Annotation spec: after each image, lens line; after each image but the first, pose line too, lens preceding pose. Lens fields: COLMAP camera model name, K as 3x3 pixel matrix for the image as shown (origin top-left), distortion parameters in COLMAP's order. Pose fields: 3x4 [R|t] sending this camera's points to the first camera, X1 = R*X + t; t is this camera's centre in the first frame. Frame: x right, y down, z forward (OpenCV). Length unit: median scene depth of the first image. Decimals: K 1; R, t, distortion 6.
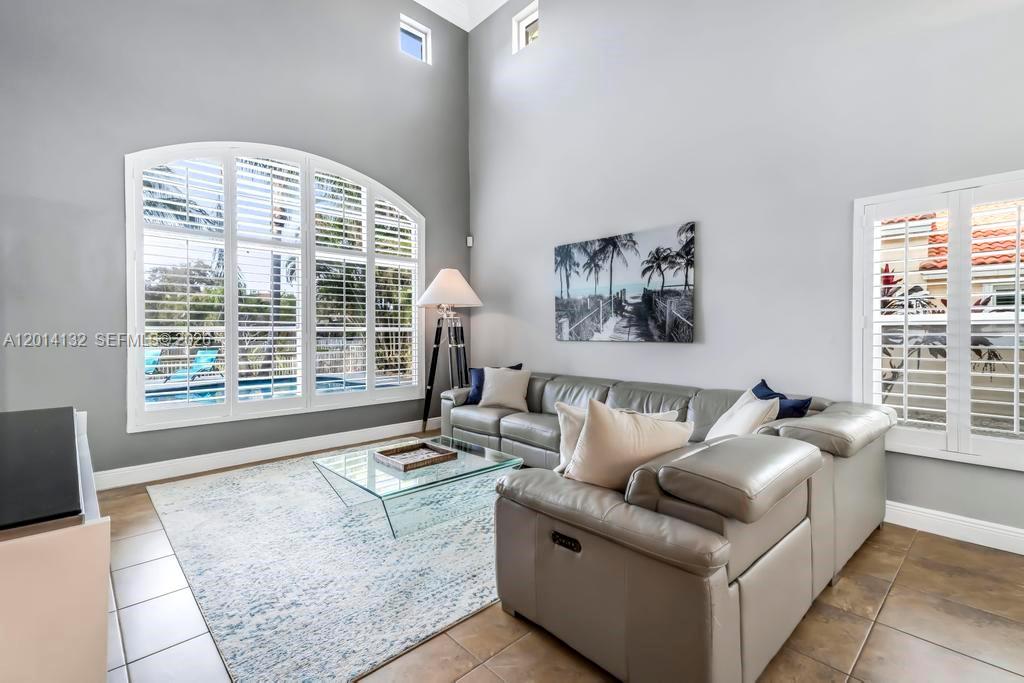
lens RADIAL K [[458.4, 0, 522.3], [0, 458.4, 336.3], [0, 0, 1]] dist [0.037176, 0.000201]
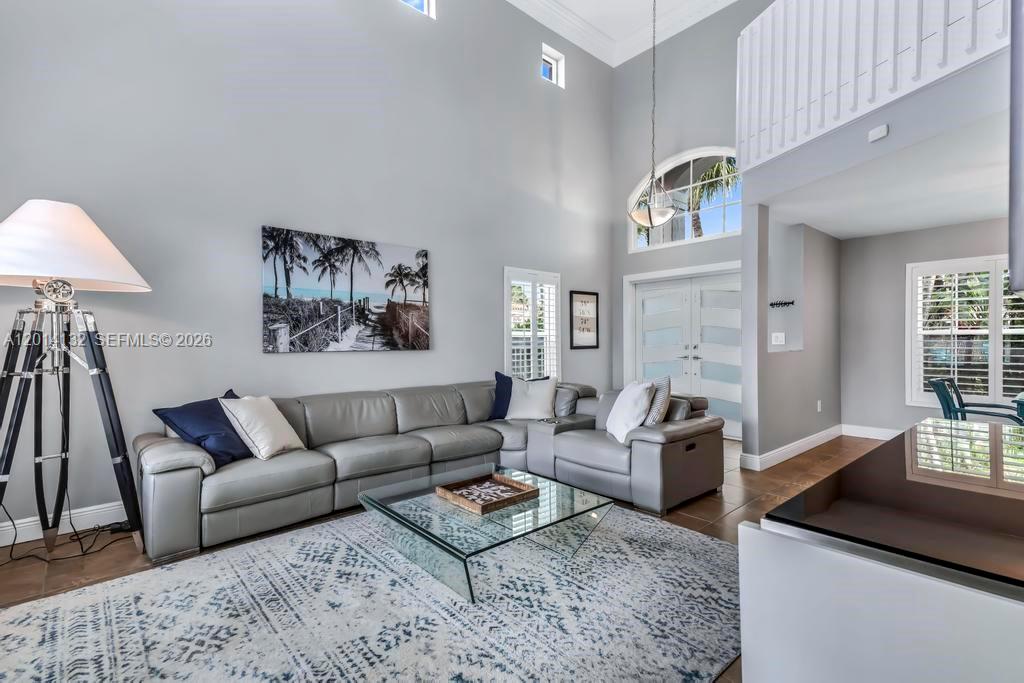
lens RADIAL K [[458.4, 0, 507.1], [0, 458.4, 342.9], [0, 0, 1]] dist [0.037176, 0.000201]
pose [[0.047898, -0.000867, 0.998852, -0.749288], [0.016545, 0.999863, 0.000074, -0.000869], [-0.998715, 0.016522, 0.047906, 0.663006]]
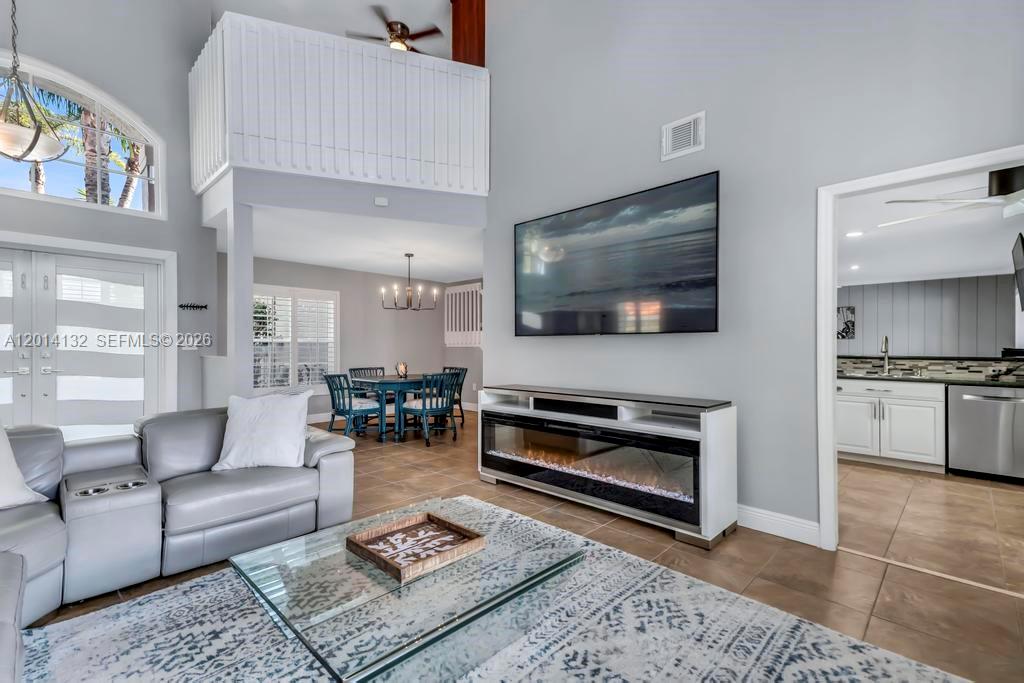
lens RADIAL K [[458.4, 0, 507.4], [0, 458.4, 342.5], [0, 0, 1]] dist [0.037176, 0.000201]
pose [[-0.999818, -0.000428, -0.019095, -0.244844], [-0.000385, 0.999997, -0.002282, -0.000575], [0.019096, -0.002274, -0.999815, 1.158639]]
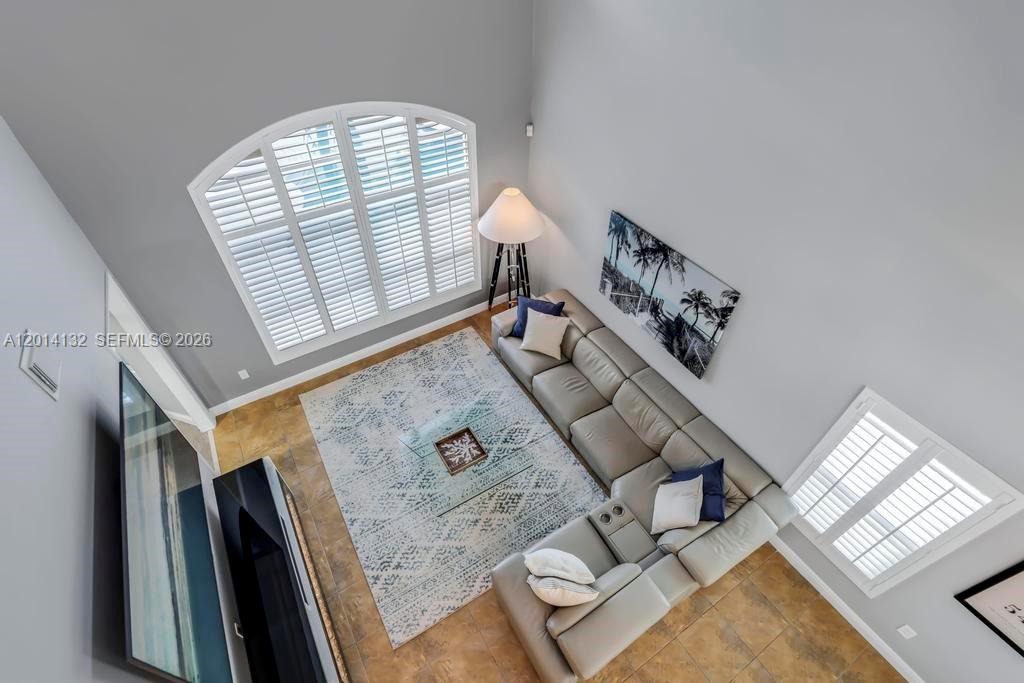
lens RADIAL K [[477.8, 0, 529.6], [0, 477.8, 345.7], [0, 0, 1]] dist [-0.024681, 0.004948]
pose [[0.979669, 0.166291, -0.112232, 0.070593], [-0.039390, 0.707969, 0.705144, -0.759598], [0.196716, -0.686387, 0.700125, 0.148657]]
